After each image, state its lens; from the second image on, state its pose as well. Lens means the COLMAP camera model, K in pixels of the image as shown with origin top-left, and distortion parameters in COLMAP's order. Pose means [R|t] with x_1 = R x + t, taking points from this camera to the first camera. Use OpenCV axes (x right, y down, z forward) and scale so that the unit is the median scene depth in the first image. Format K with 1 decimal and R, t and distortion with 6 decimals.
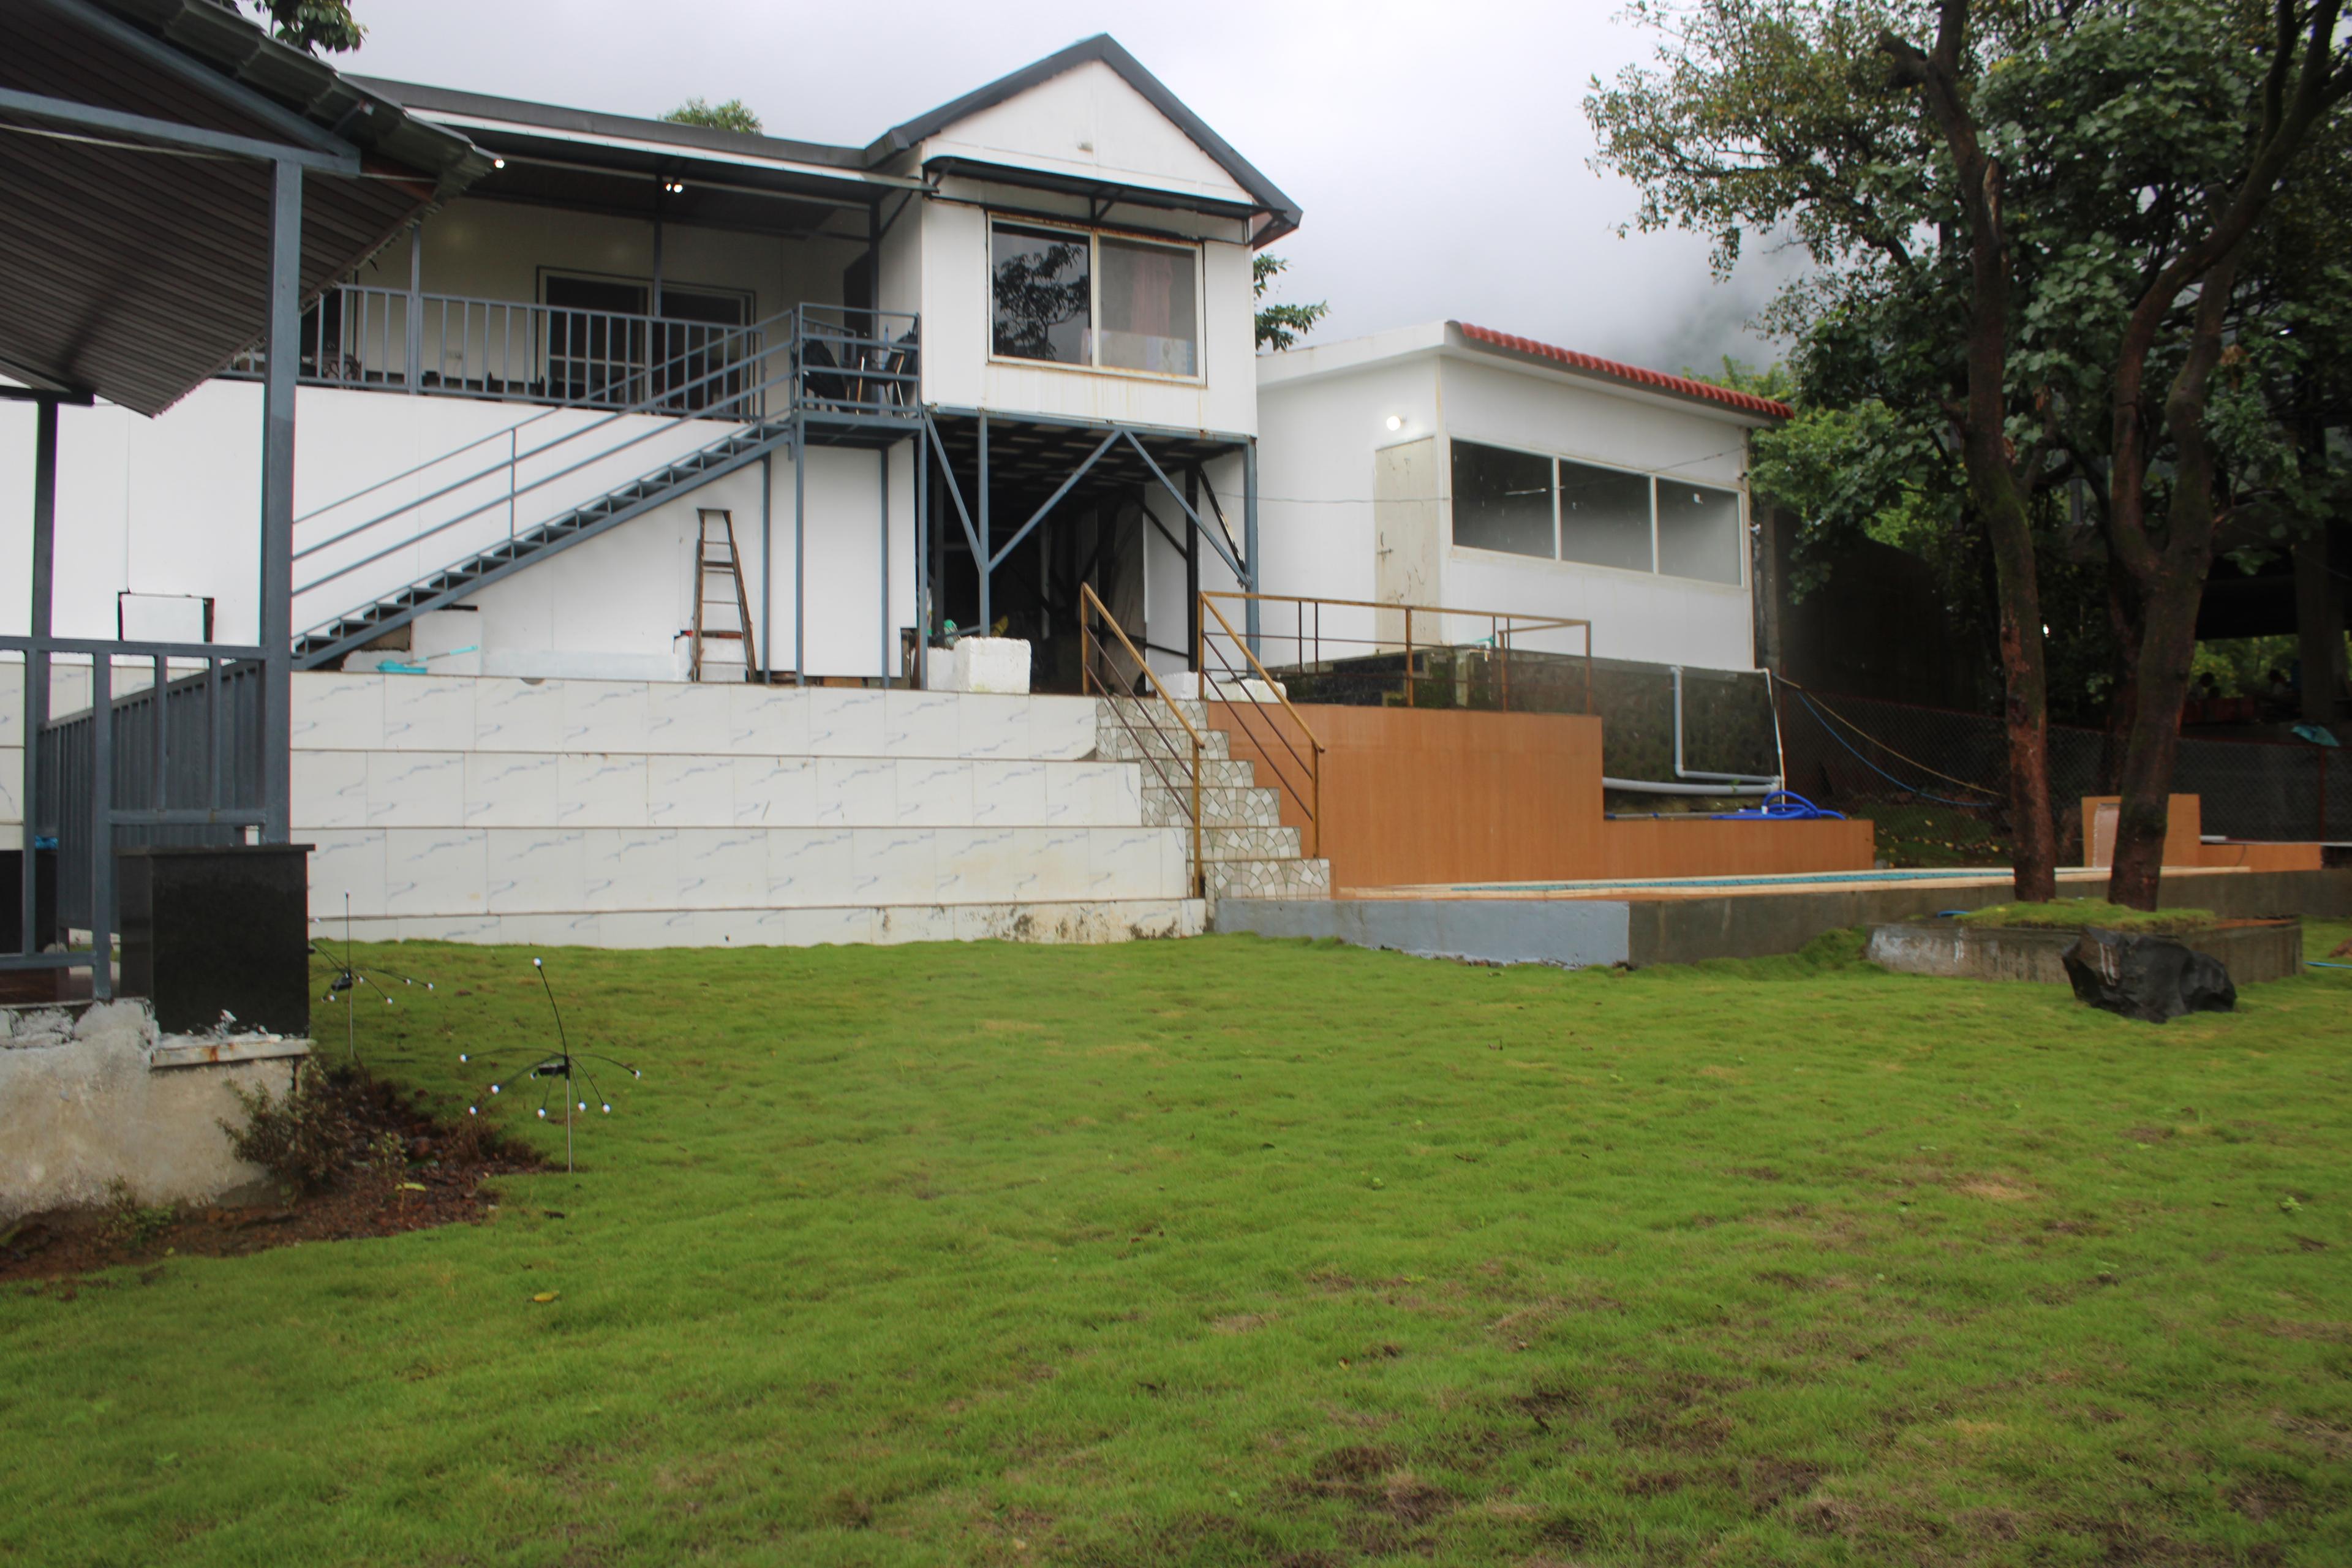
lens RADIAL K [[1951.3, 0, 1176.0], [0, 1951.3, 784.0], [0, 0, 1]] dist [-0.137211, 0.090849]
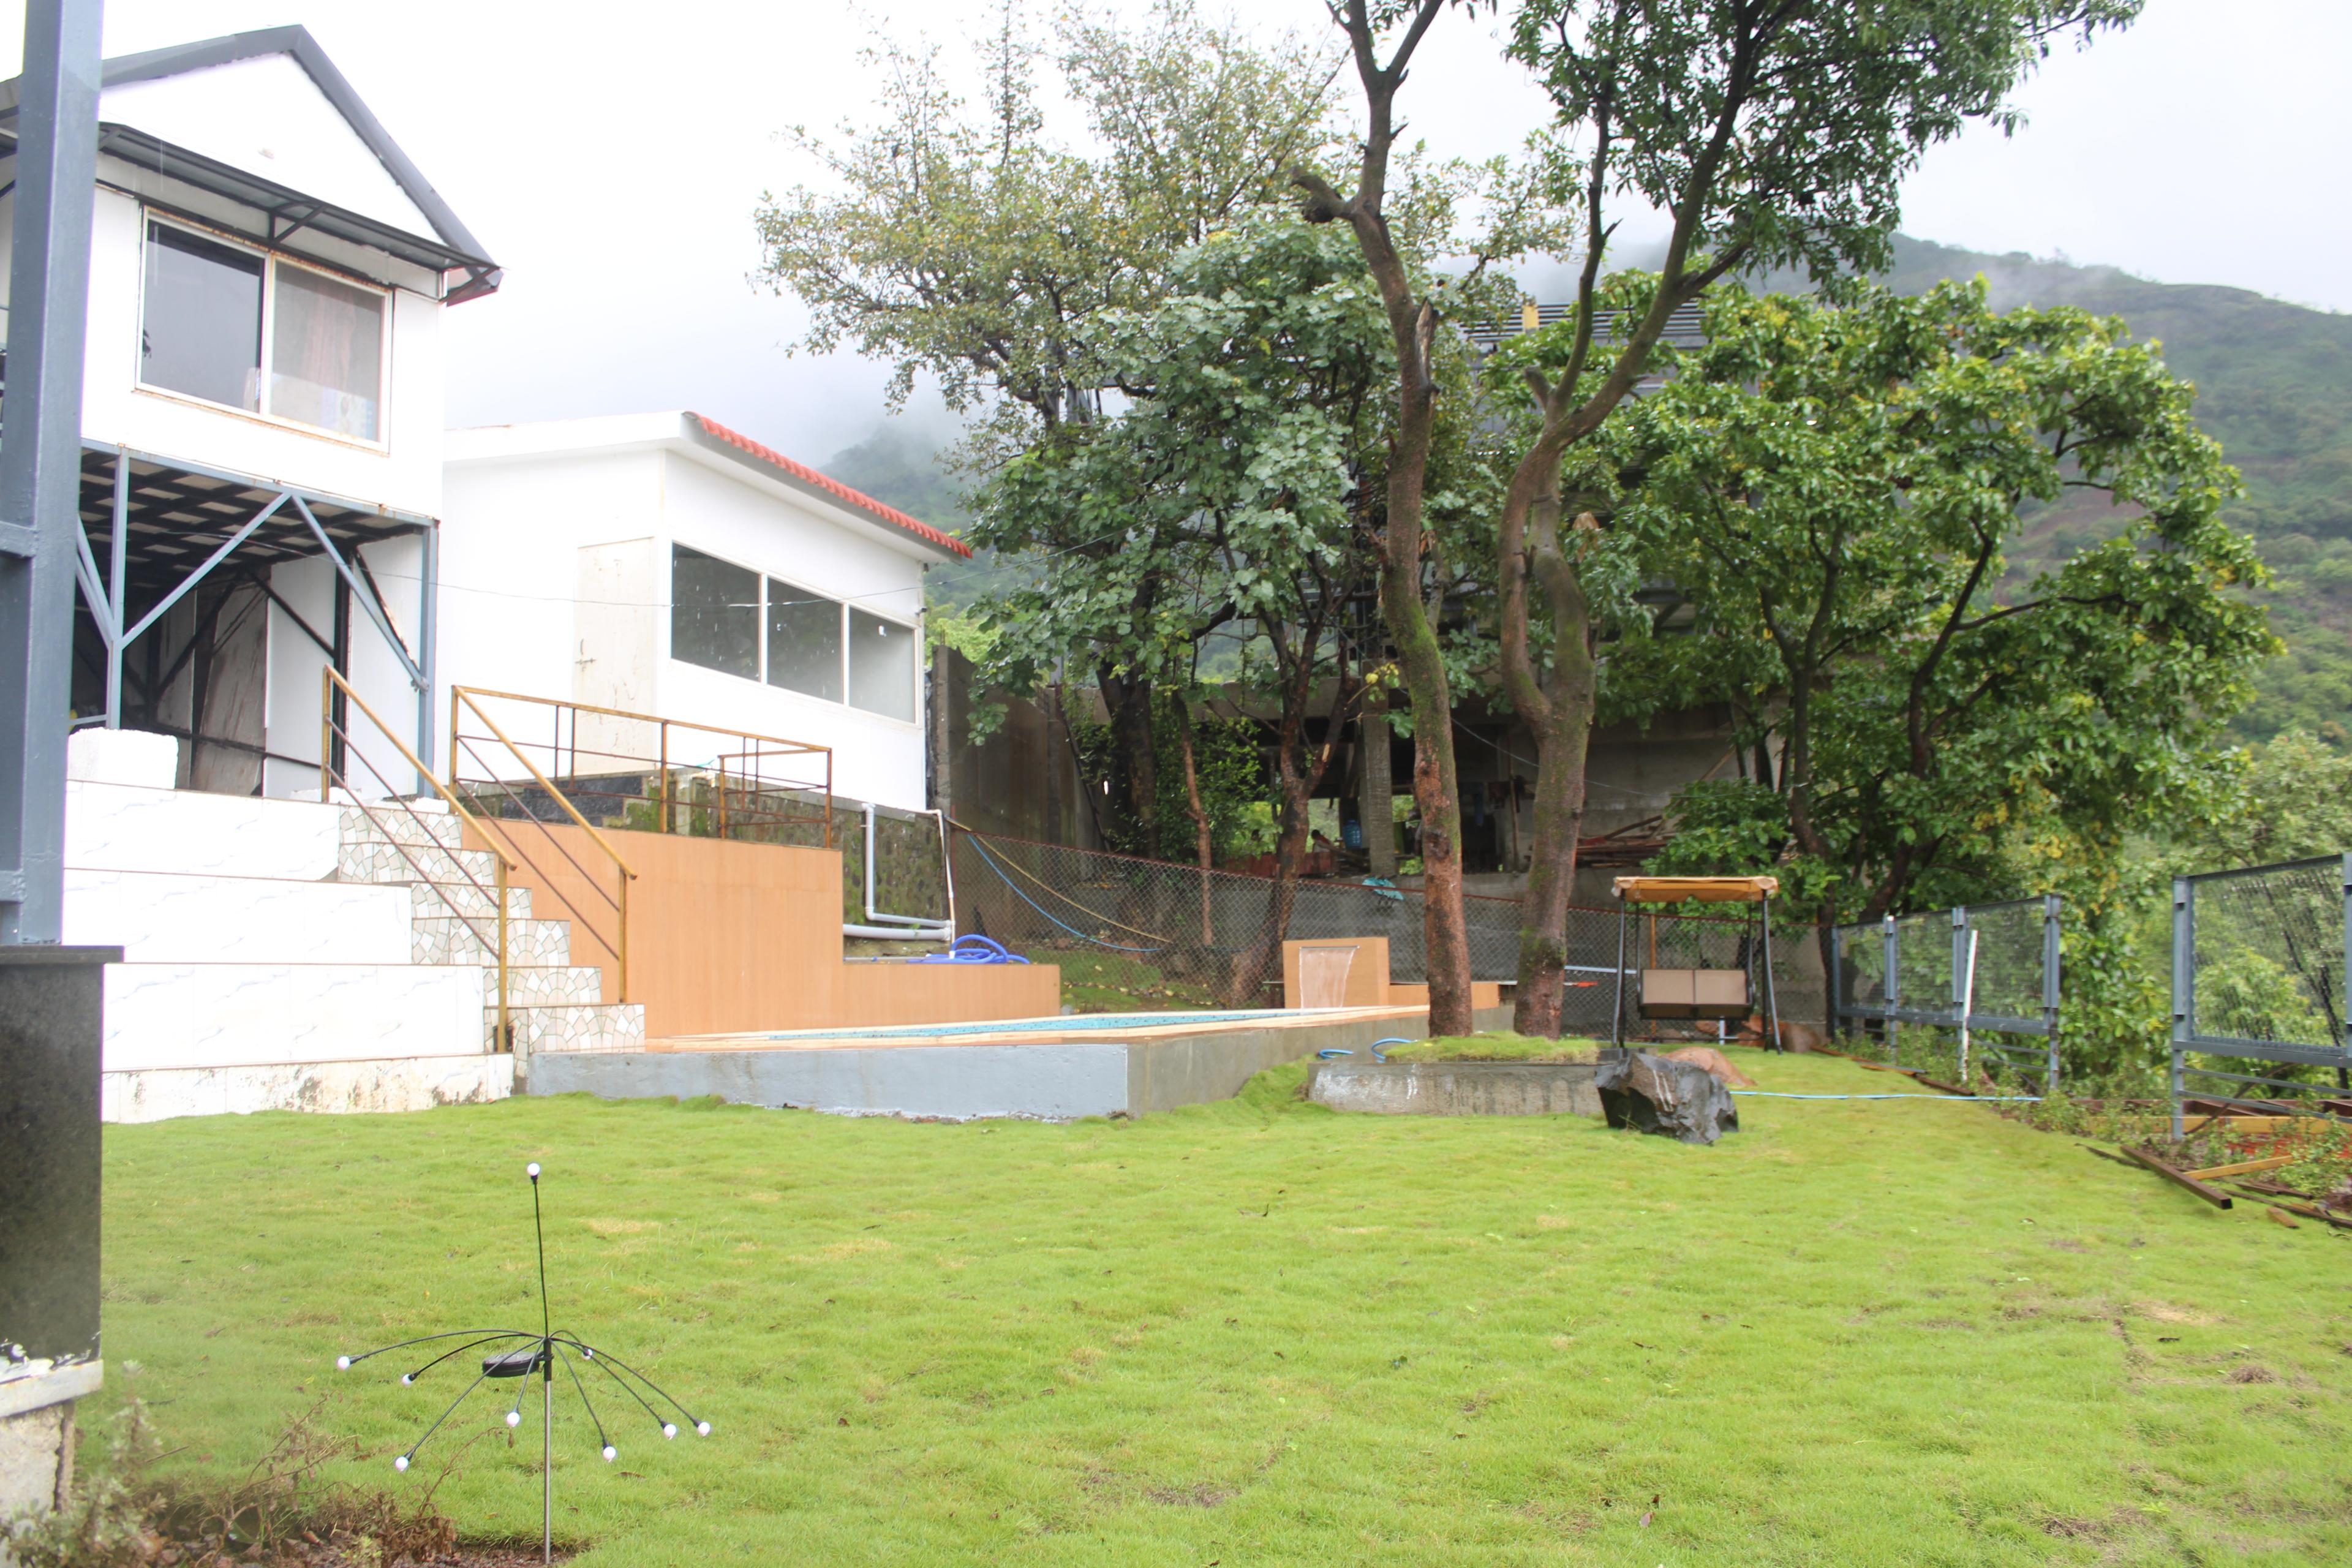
lens RADIAL K [[1951.3, 0, 1176.0], [0, 1951.3, 784.0], [0, 0, 1]] dist [-0.137211, 0.090849]
pose [[0.853015, 0.044516, 0.519984, -0.126967], [-0.002933, 0.996749, -0.080520, 0.007451], [-0.521877, 0.067159, 0.850373, 0.119467]]
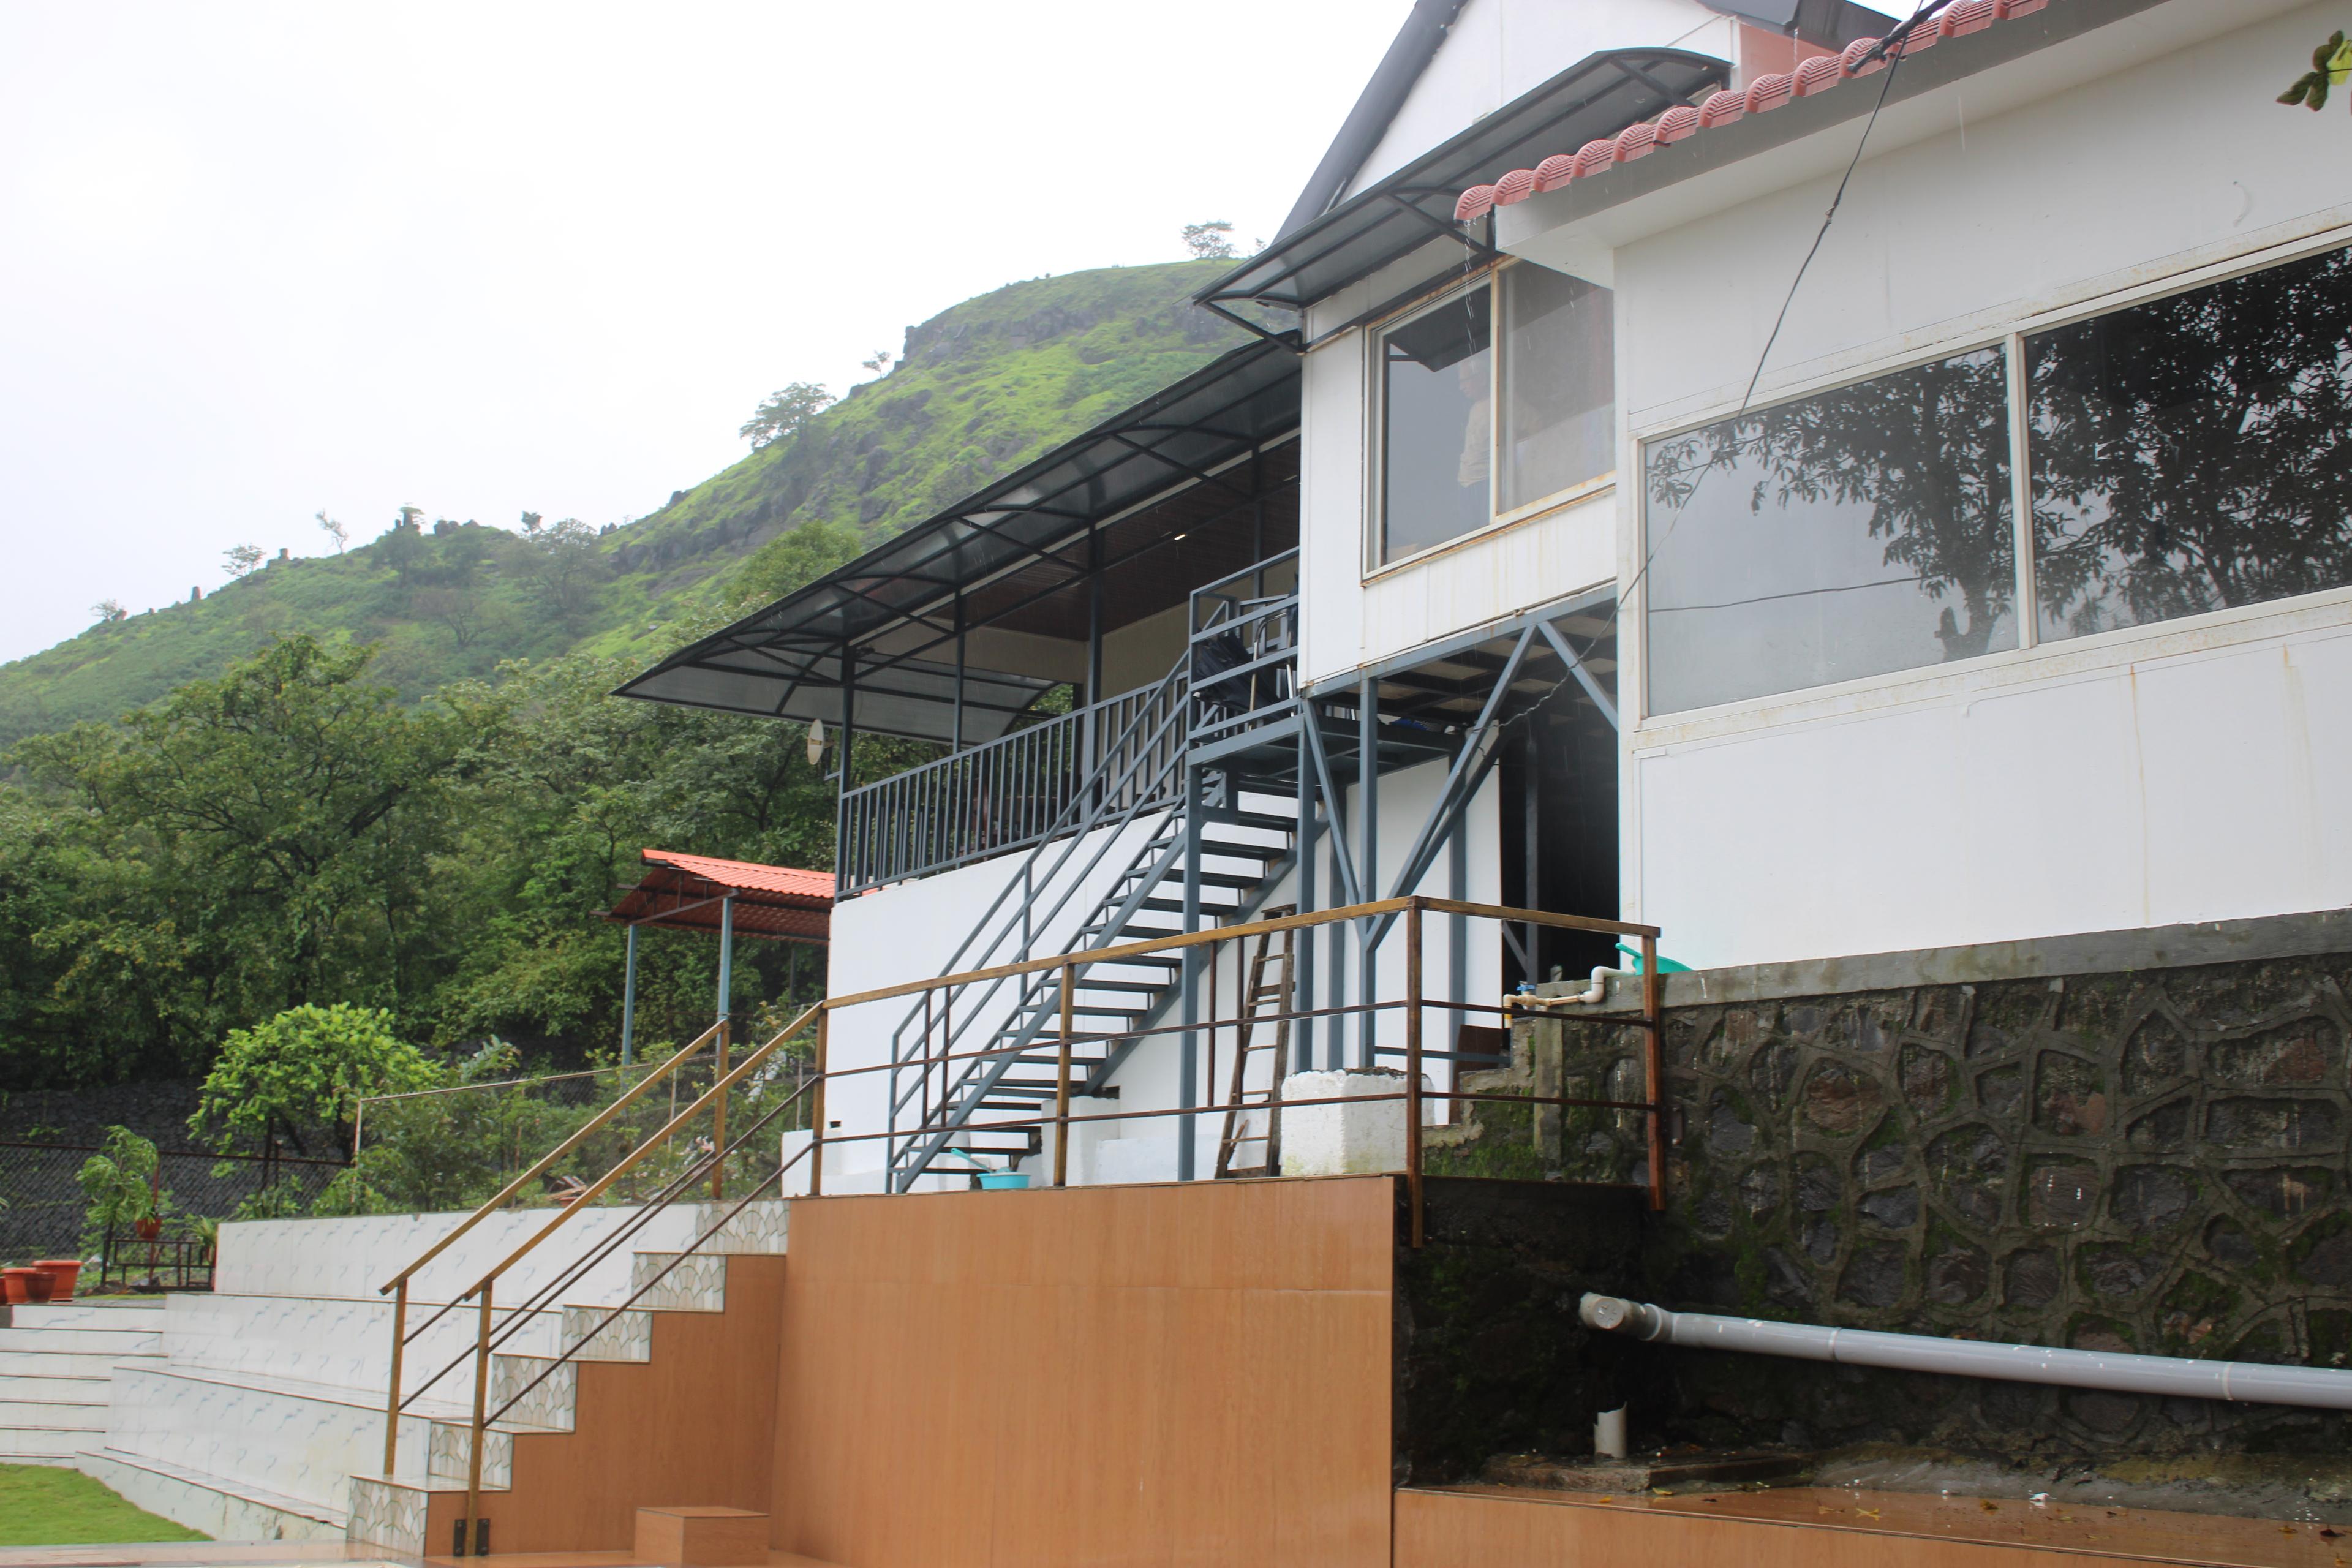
lens RADIAL K [[2736.6, 0, 1176.0], [0, 2736.6, 784.0], [0, 0, 1]] dist [0.001394, 0.000513]
pose [[0.035921, -0.181754, -0.982688, 0.694884], [0.007319, 0.983344, -0.181608, -0.010715], [0.999328, -0.000669, 0.036653, 0.916282]]
